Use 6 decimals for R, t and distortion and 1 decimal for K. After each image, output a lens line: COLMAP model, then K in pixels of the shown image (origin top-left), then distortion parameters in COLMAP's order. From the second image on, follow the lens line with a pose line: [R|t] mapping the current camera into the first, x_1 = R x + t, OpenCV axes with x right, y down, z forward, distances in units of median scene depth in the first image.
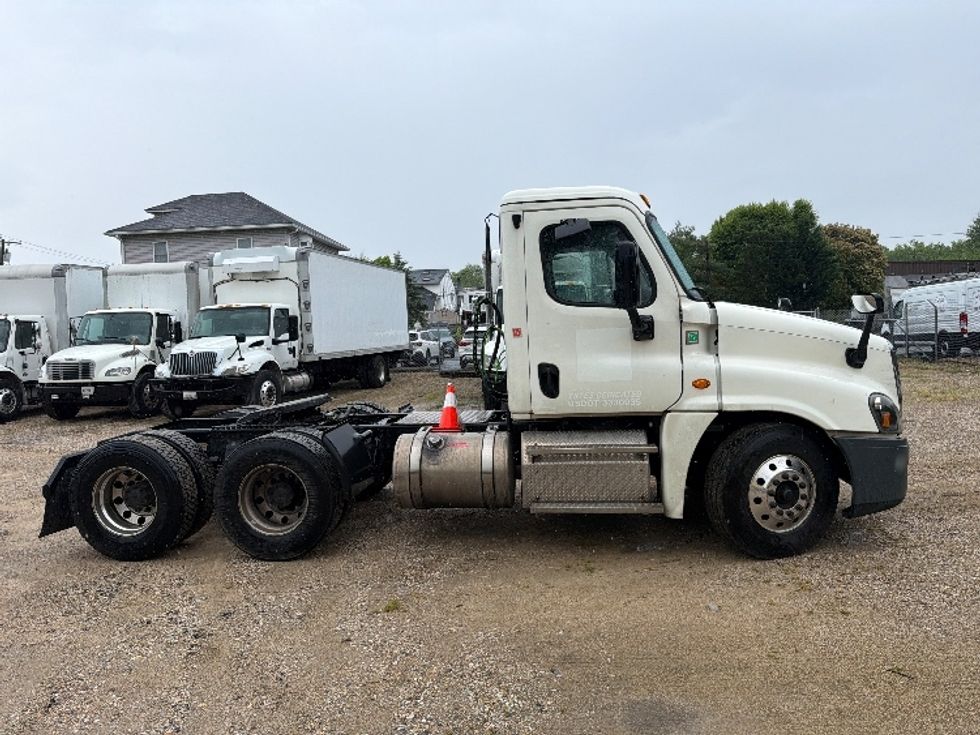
lens RADIAL K [[680.7, 0, 489.8], [0, 680.7, 350.3], [0, 0, 1]] dist [-0.002271, -0.004109]
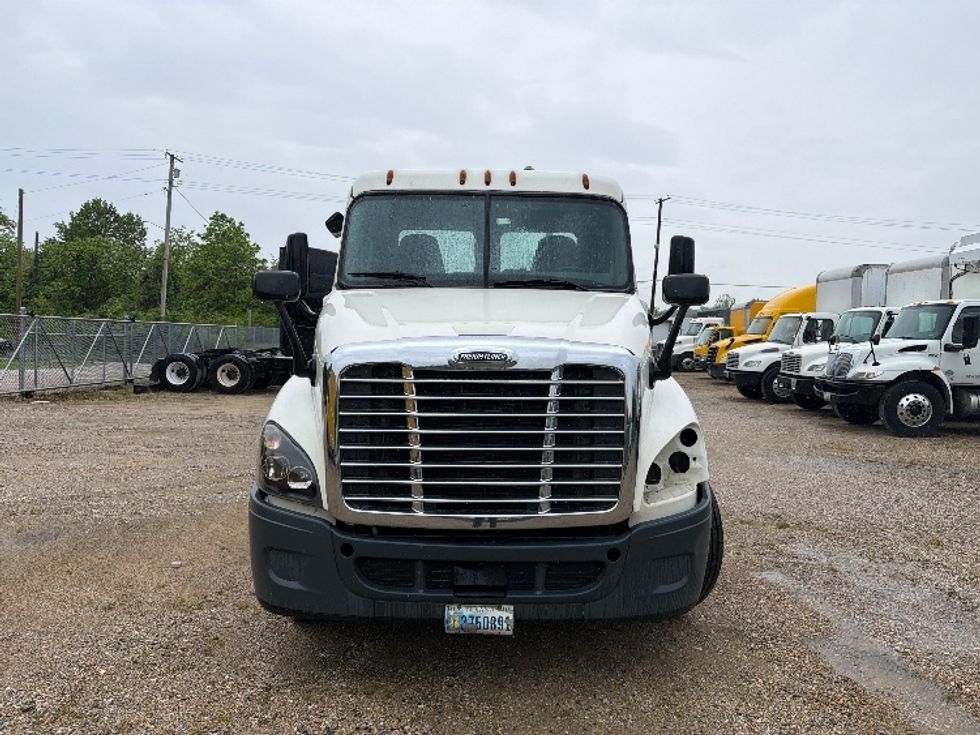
lens RADIAL K [[680.7, 0, 489.8], [0, 680.7, 350.3], [0, 0, 1]] dist [-0.002271, -0.004109]
pose [[0.154176, 0.063299, -0.986014, 0.402115], [-0.065996, 0.996377, 0.053645, -0.018035], [0.985837, 0.056802, 0.157795, 0.357085]]
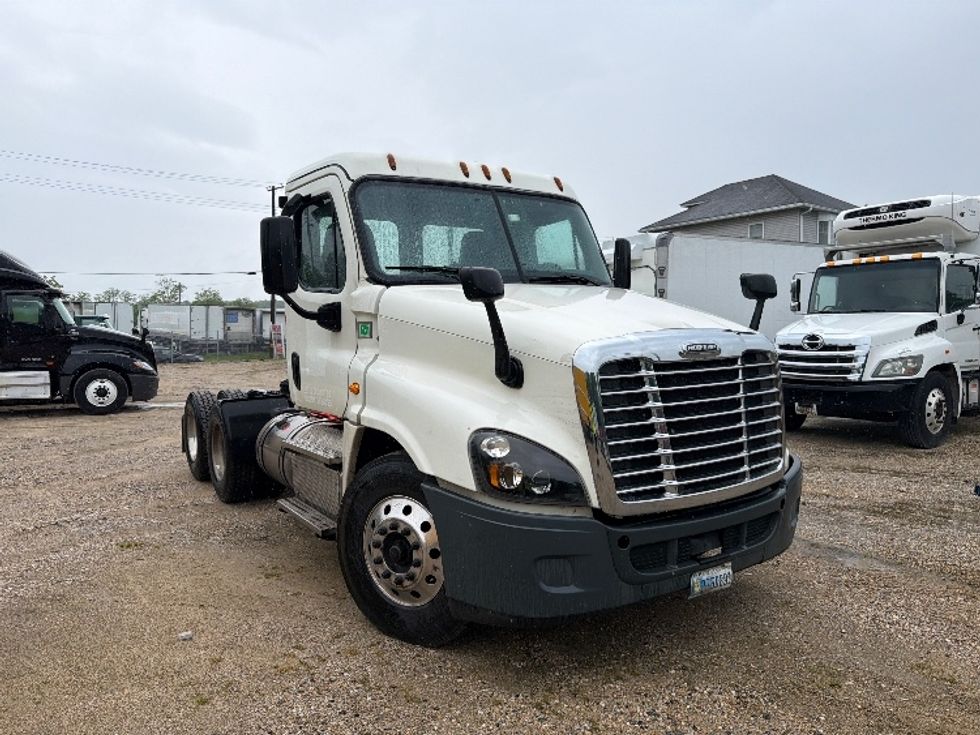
lens RADIAL K [[693.1, 0, 490.0], [0, 693.1, 367.5], [0, 0, 1]] dist [0.003823, -0.005933]
pose [[0.656282, 0.070209, -0.751242, 0.332965], [-0.041381, 0.997512, 0.057075, -0.009347], [0.753380, -0.006370, 0.657555, 0.192693]]
